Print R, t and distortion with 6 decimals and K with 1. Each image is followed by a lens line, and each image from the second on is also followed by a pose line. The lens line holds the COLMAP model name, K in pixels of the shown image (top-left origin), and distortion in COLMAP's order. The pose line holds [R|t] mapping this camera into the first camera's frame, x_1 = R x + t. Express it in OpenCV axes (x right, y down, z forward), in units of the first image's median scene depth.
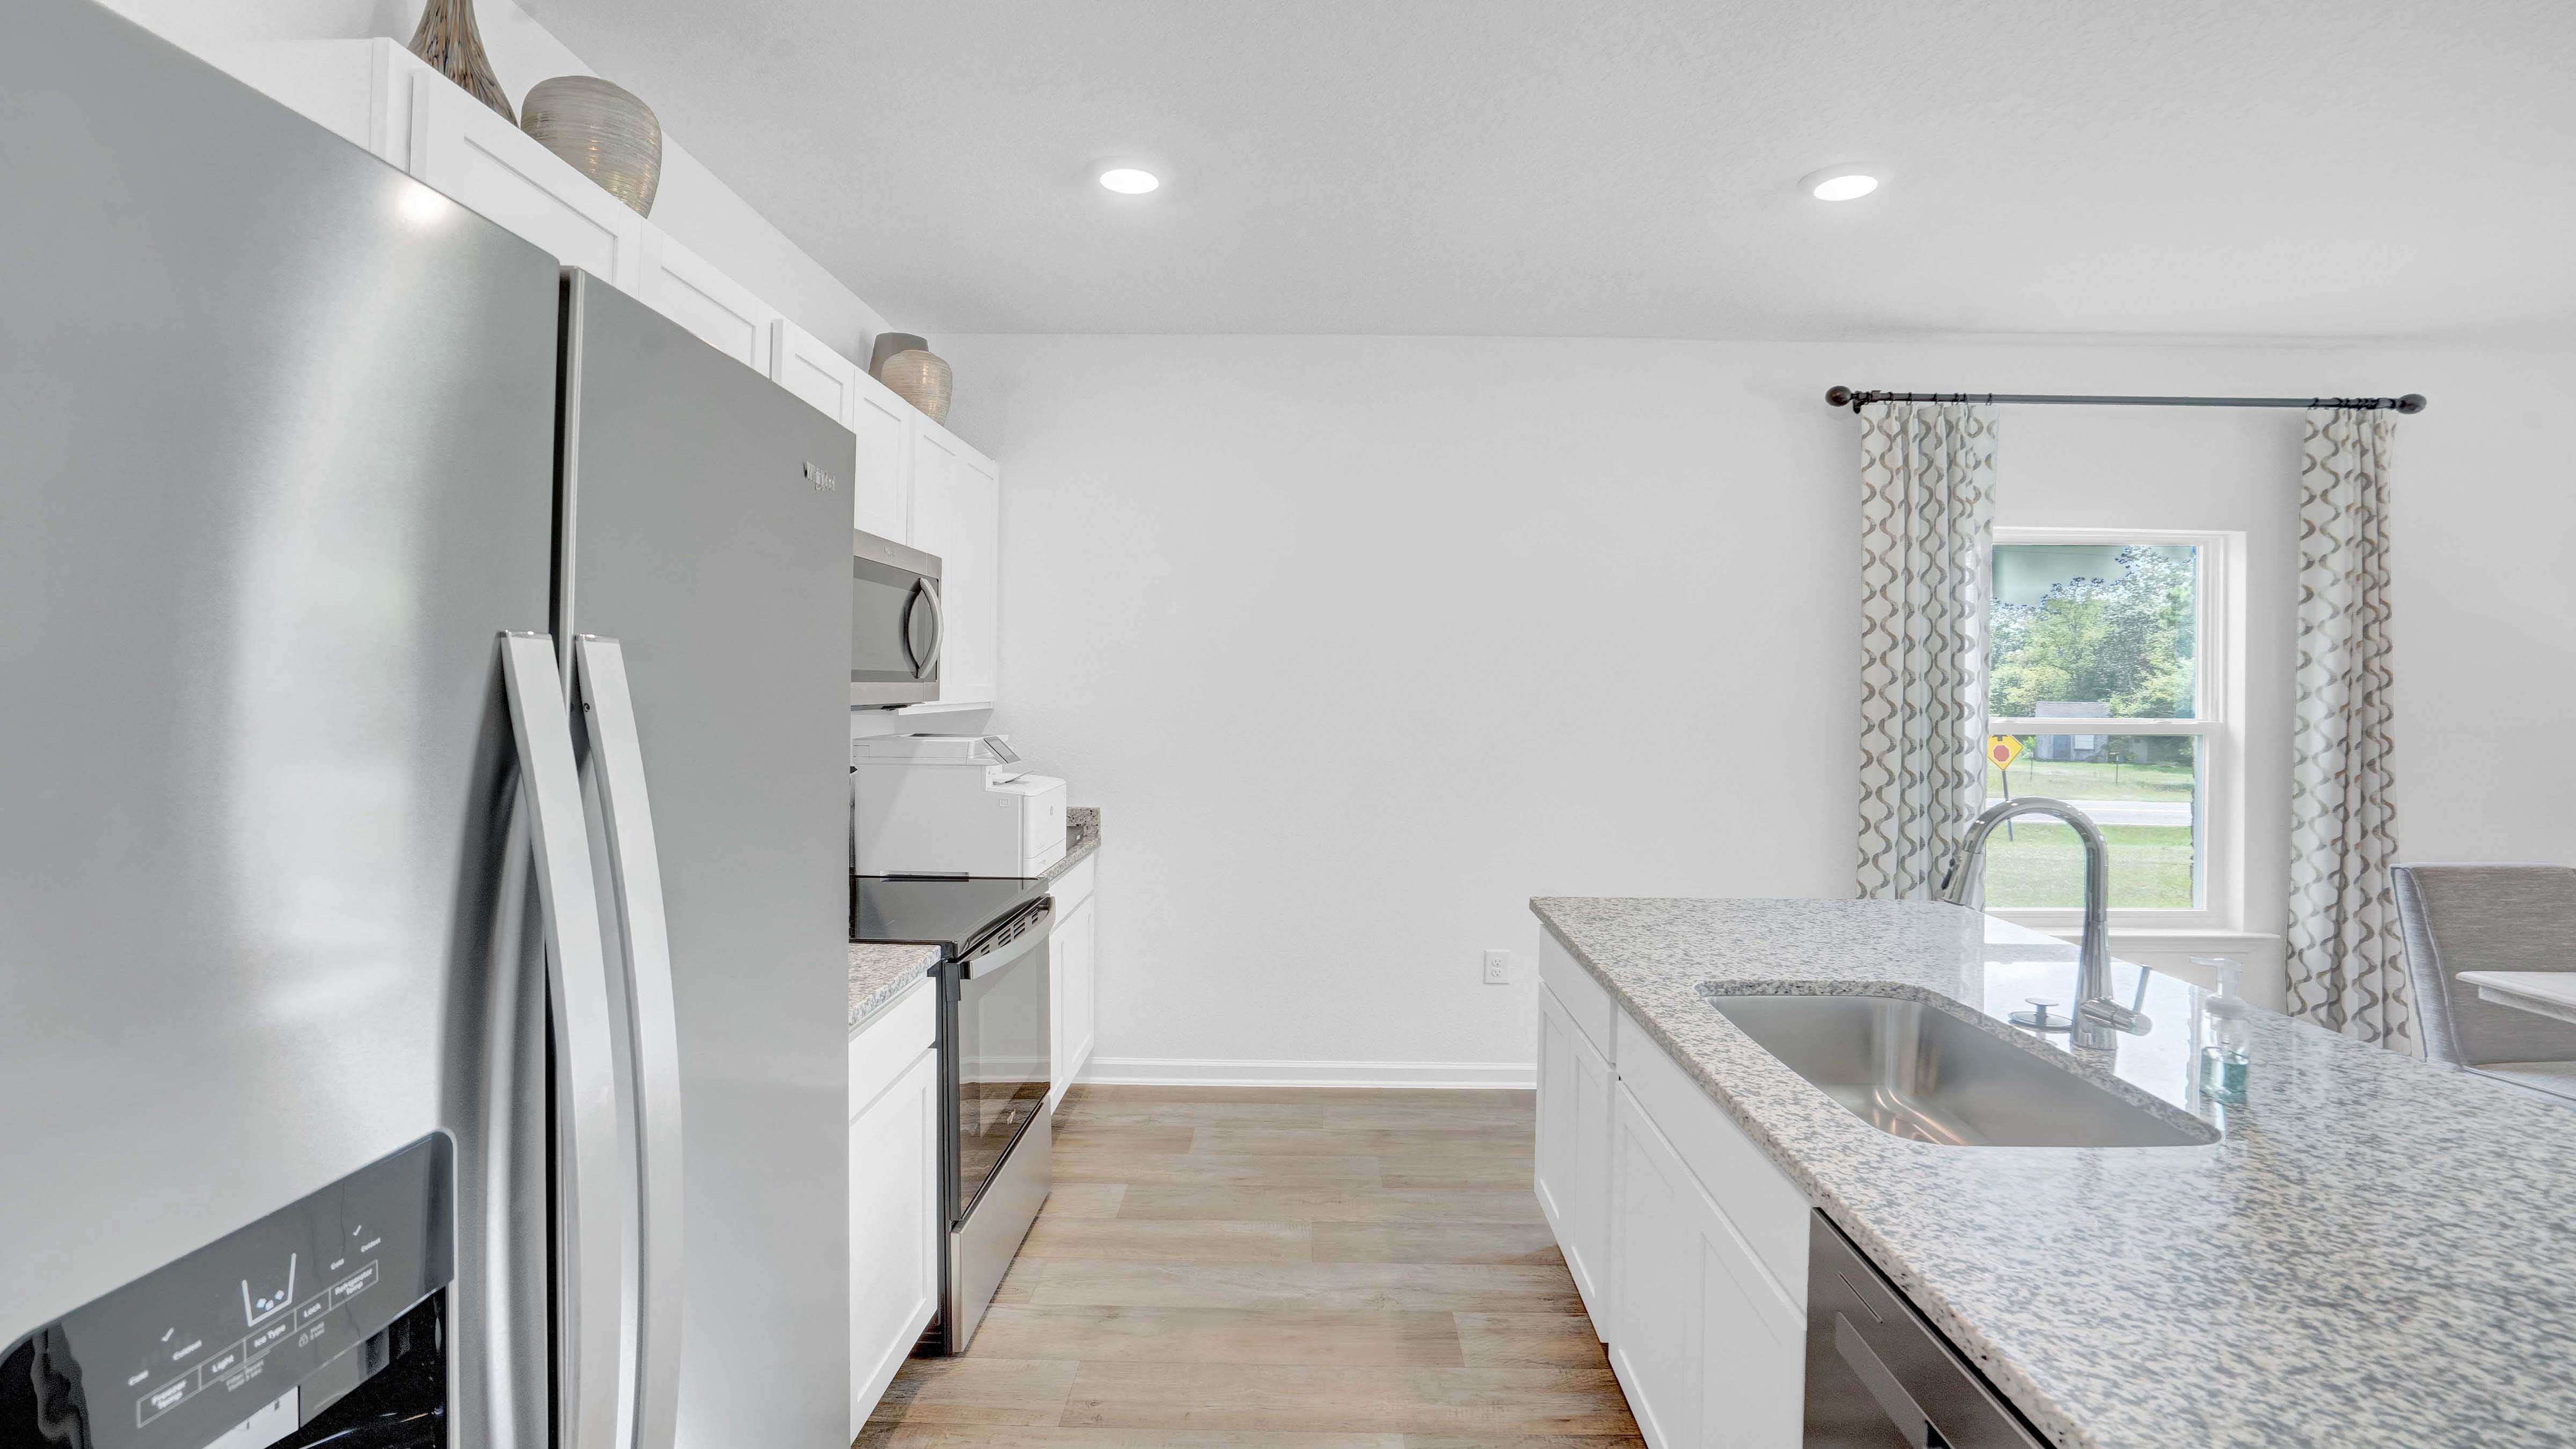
lens RADIAL K [[1154.0, 0, 1299.5], [0, 1154.0, 688.3], [0, 0, 1]] dist [0.000627, 0.000632]
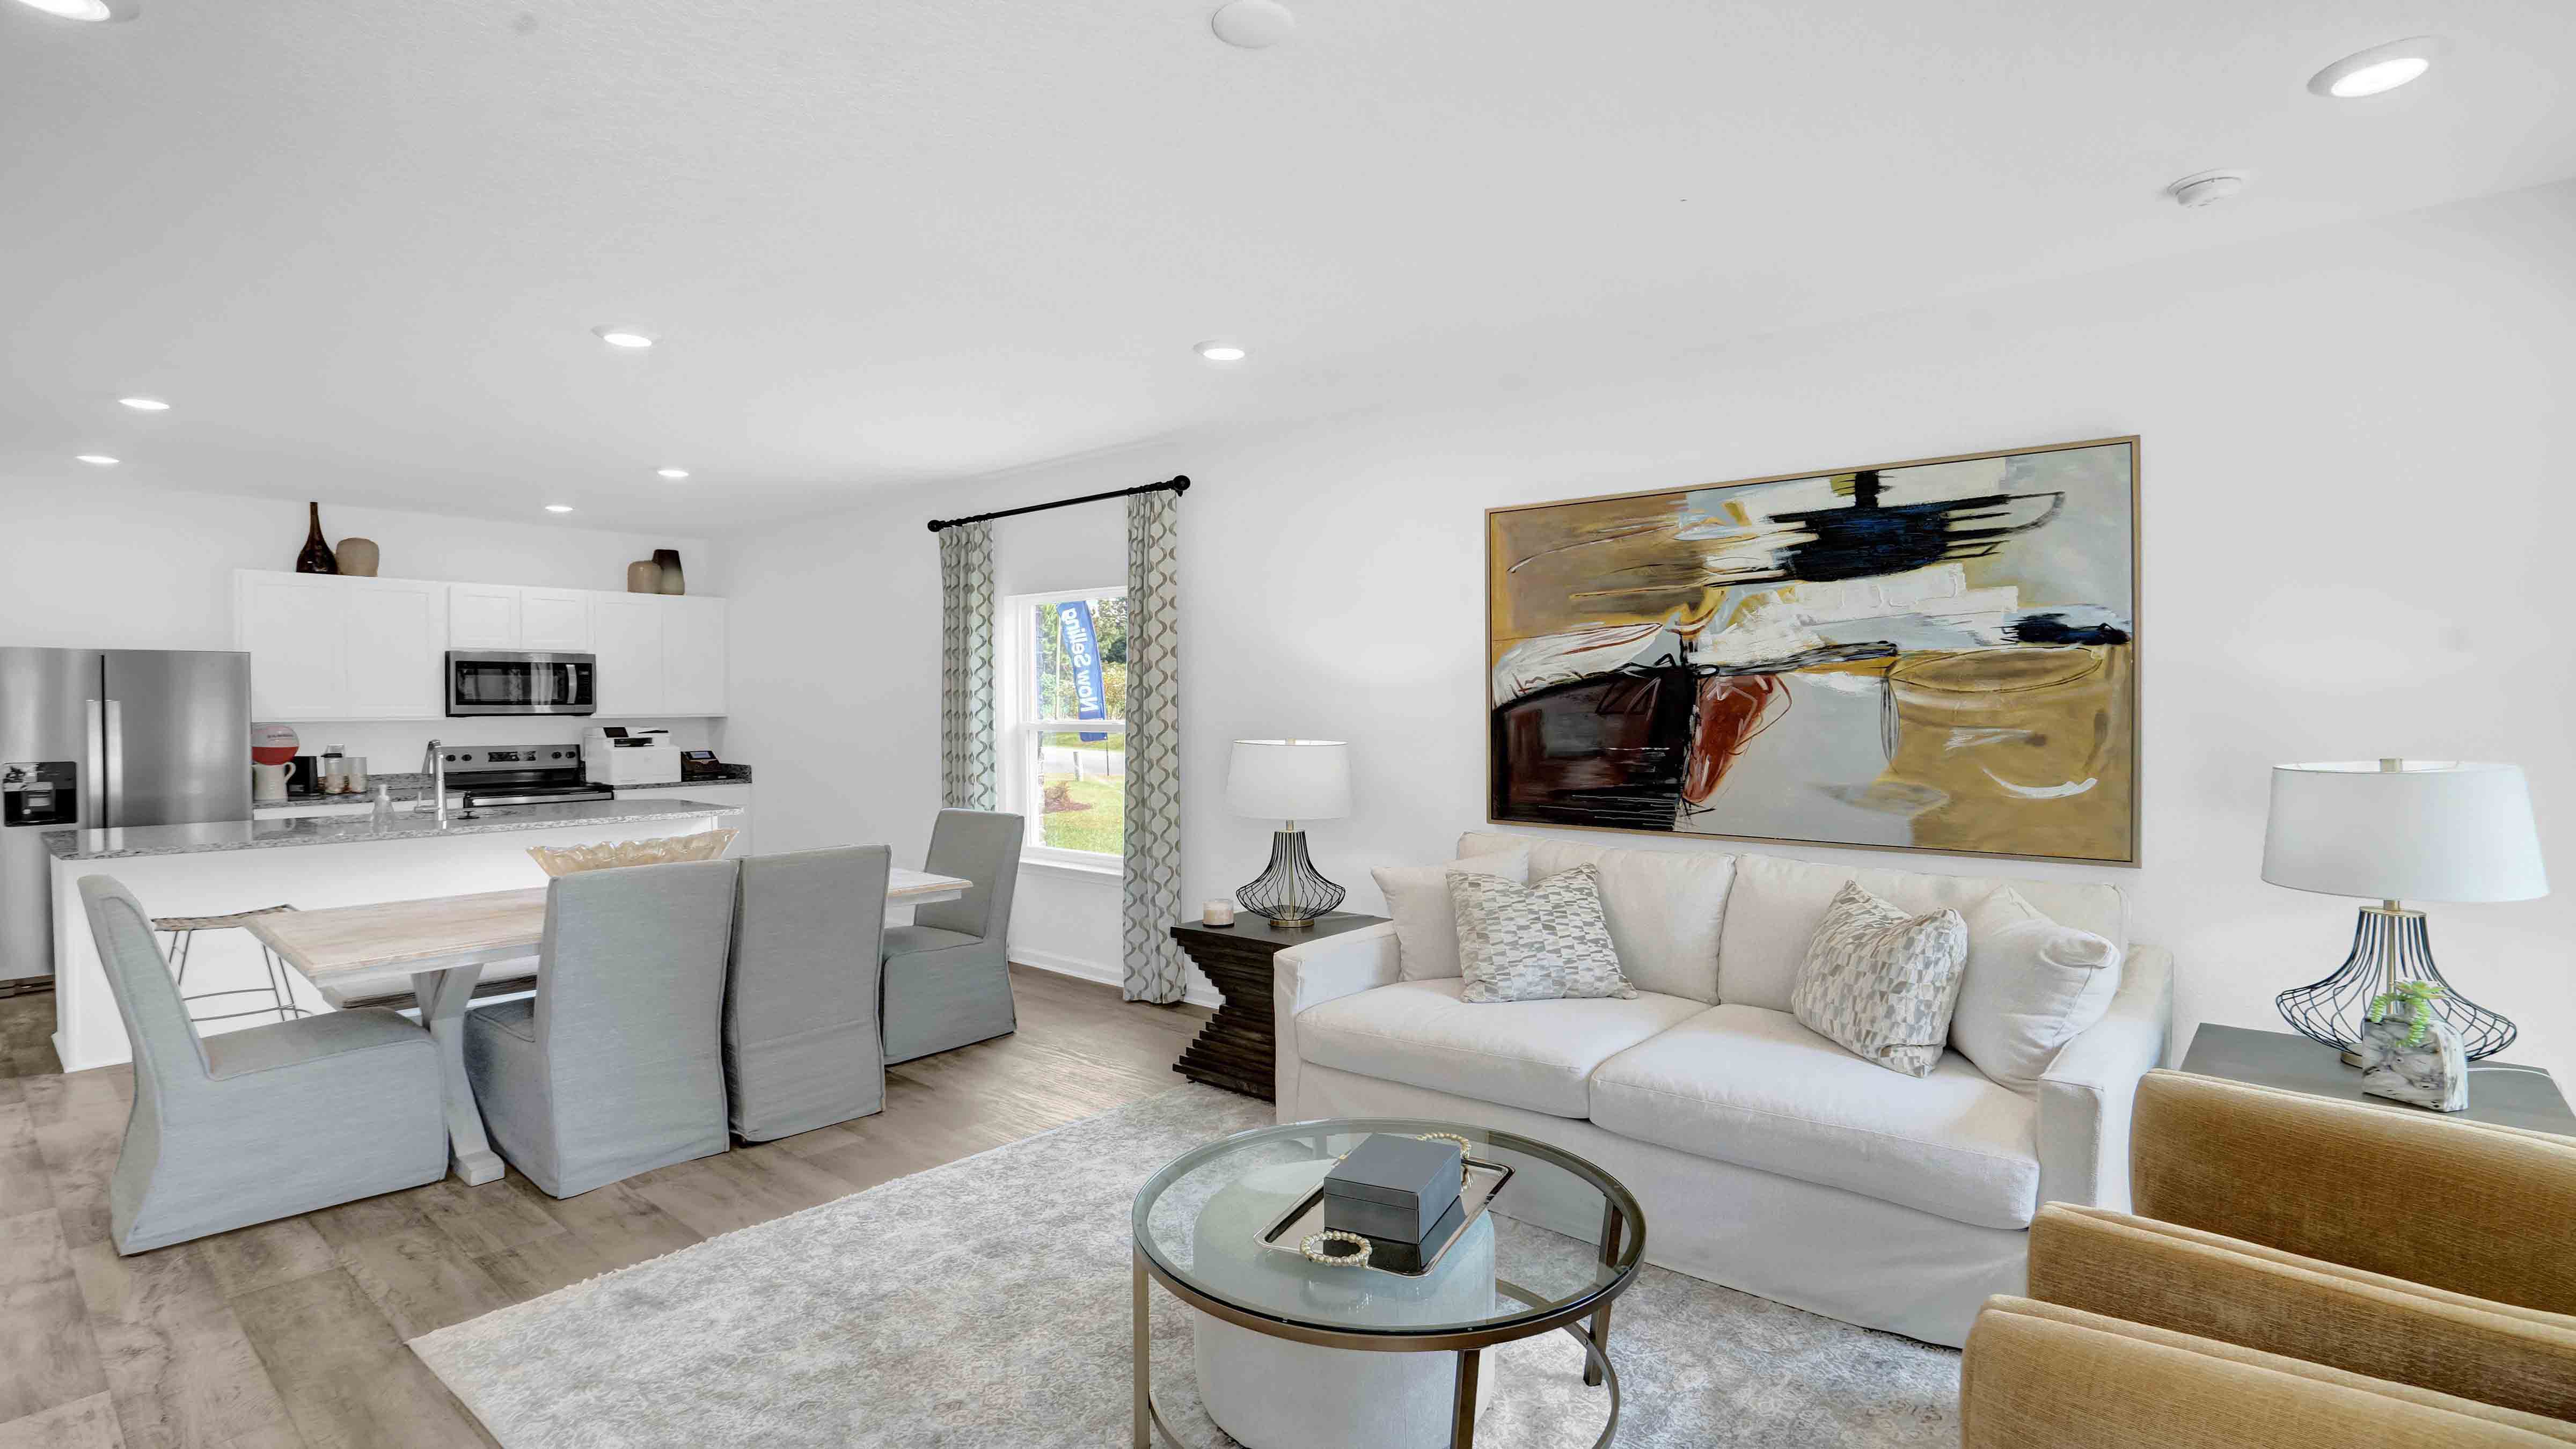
lens RADIAL K [[1213.7, 0, 1288.0], [0, 1213.7, 724.5], [0, 0, 1]] dist [-0.012705, 0.000025]
pose [[0.745761, 0.000824, -0.666214, 2.185241], [0.008427, 0.999908, 0.010669, 0.020450], [0.666161, -0.013571, 0.745685, 0.042641]]
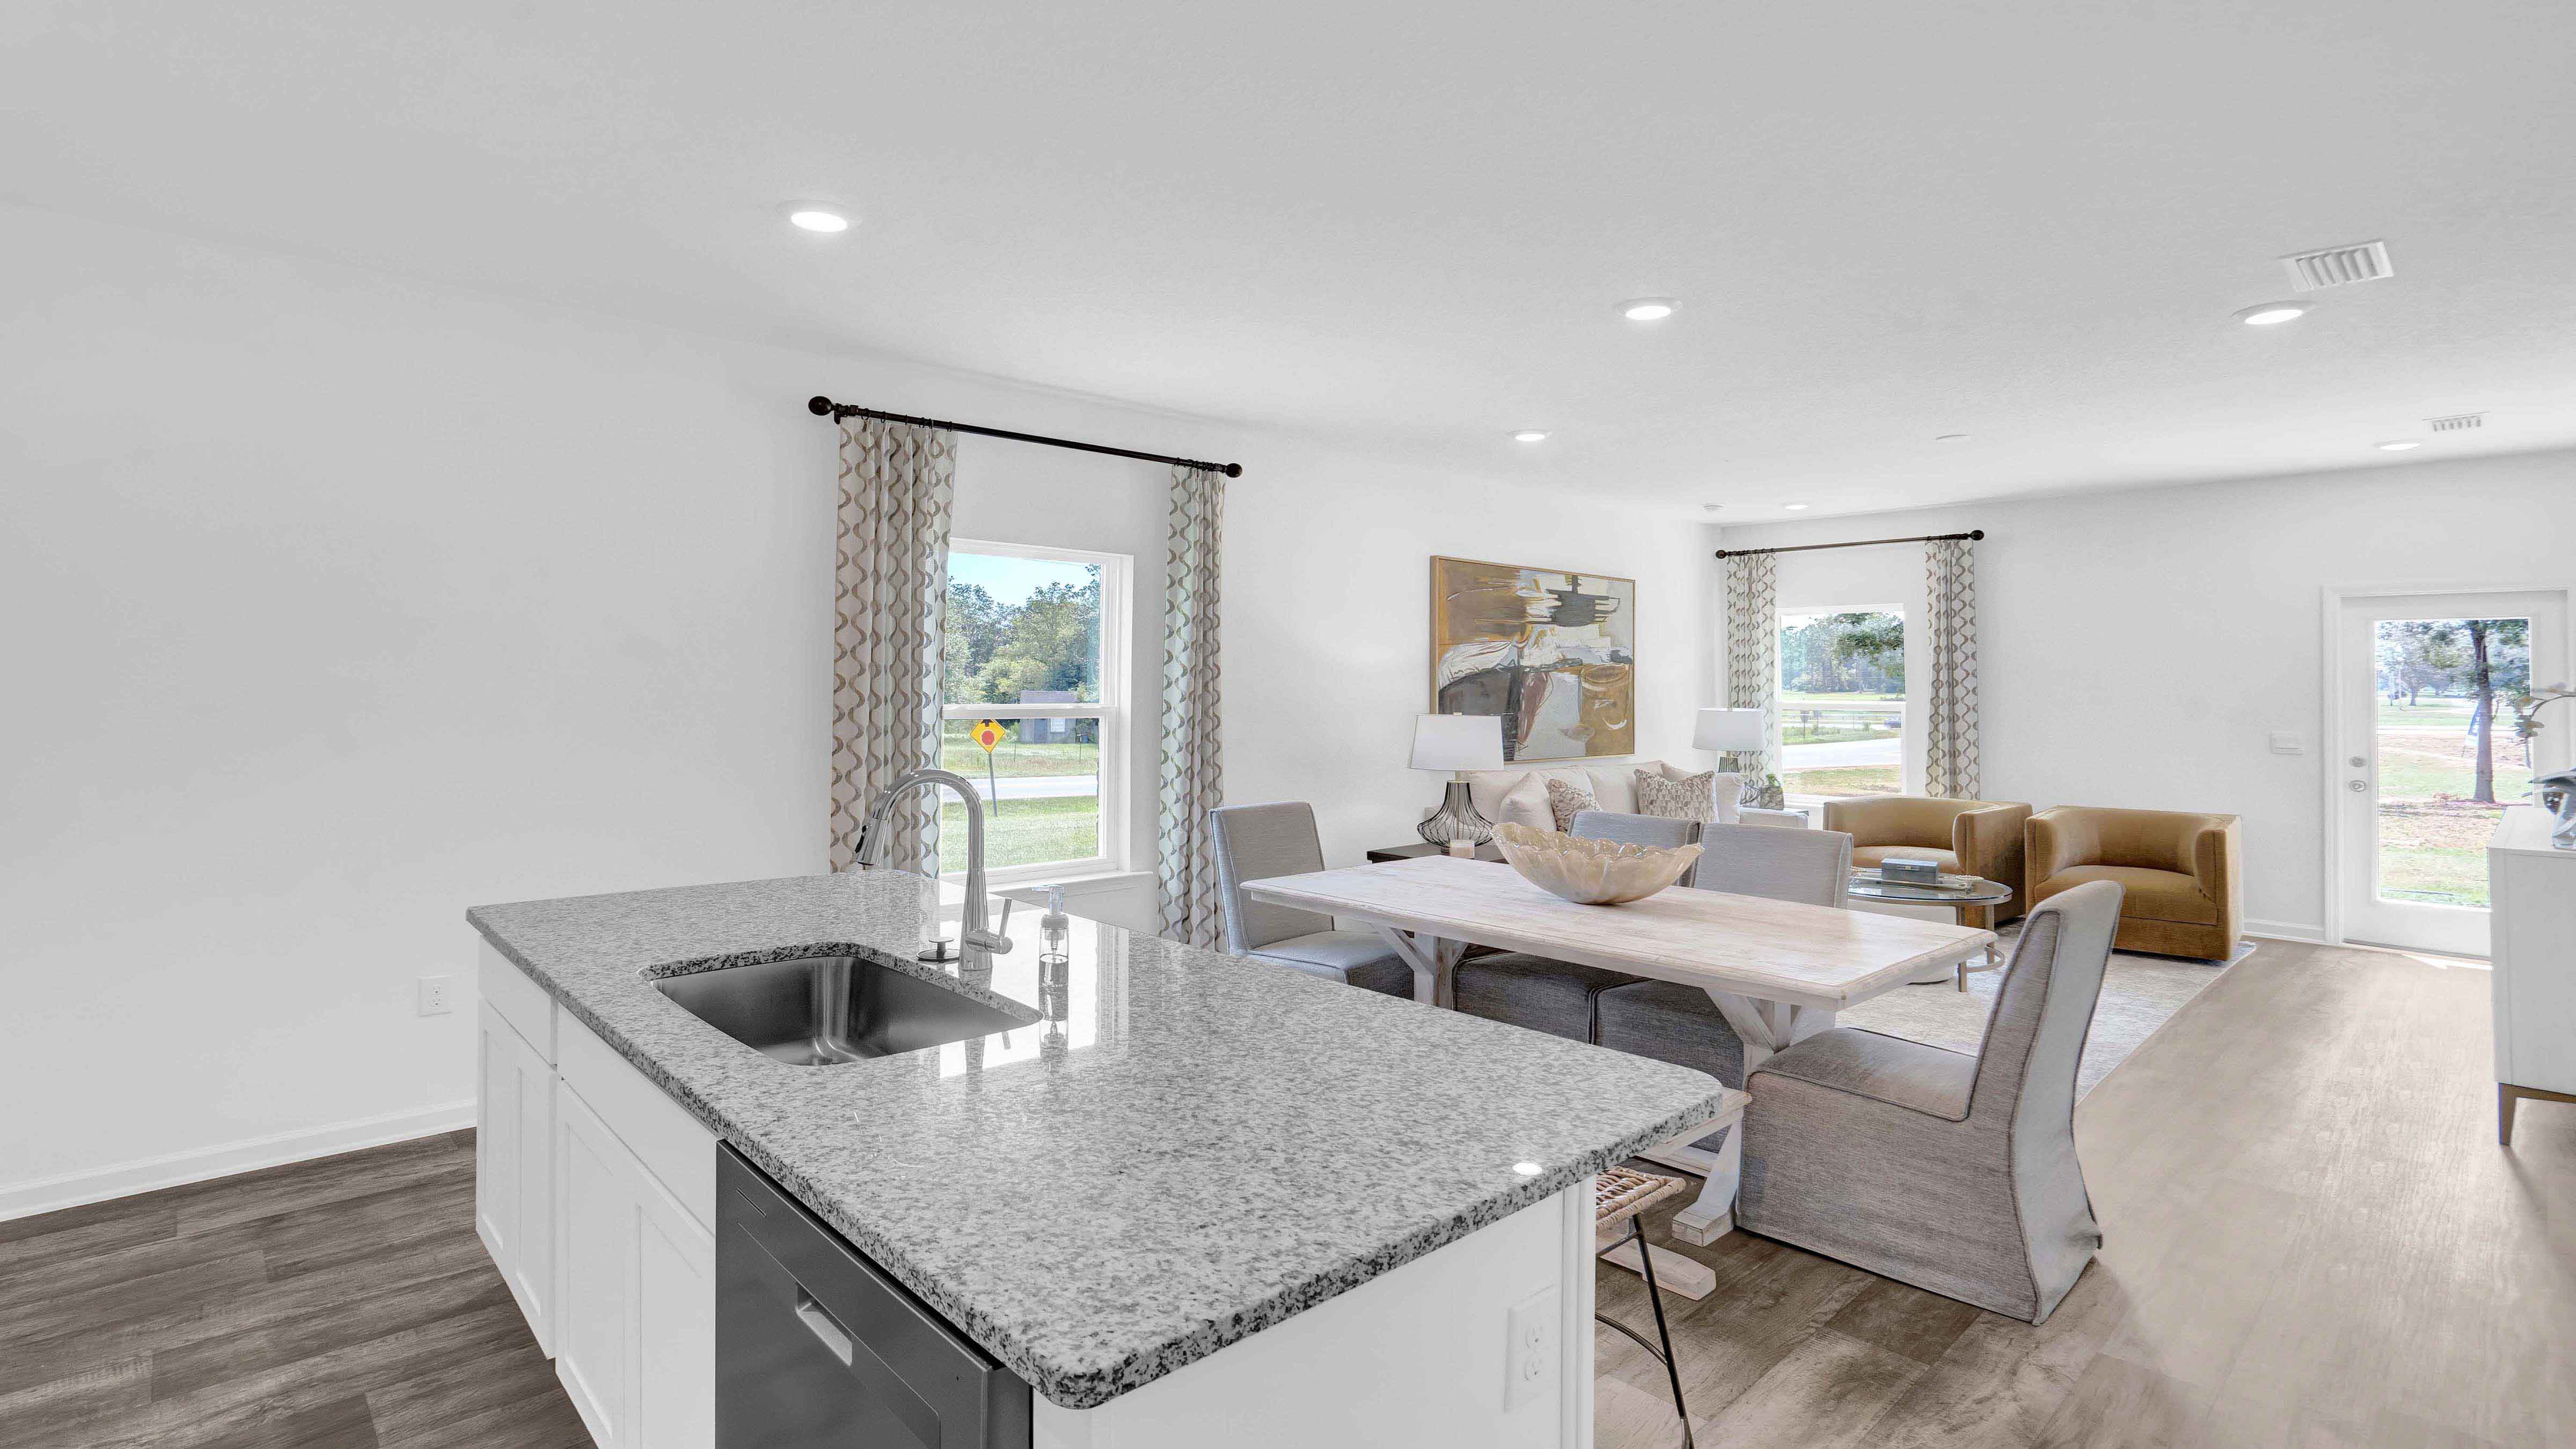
lens RADIAL K [[1265.8, 0, 1300.9], [0, 1265.8, 636.4], [0, 0, 1]] dist [-0.059054, 0.021352]
pose [[0.738275, 0.020985, 0.674173, 0.020422], [0.001630, 0.999457, -0.032896, -0.001024], [-0.674497, 0.025385, 0.737841, -0.163045]]
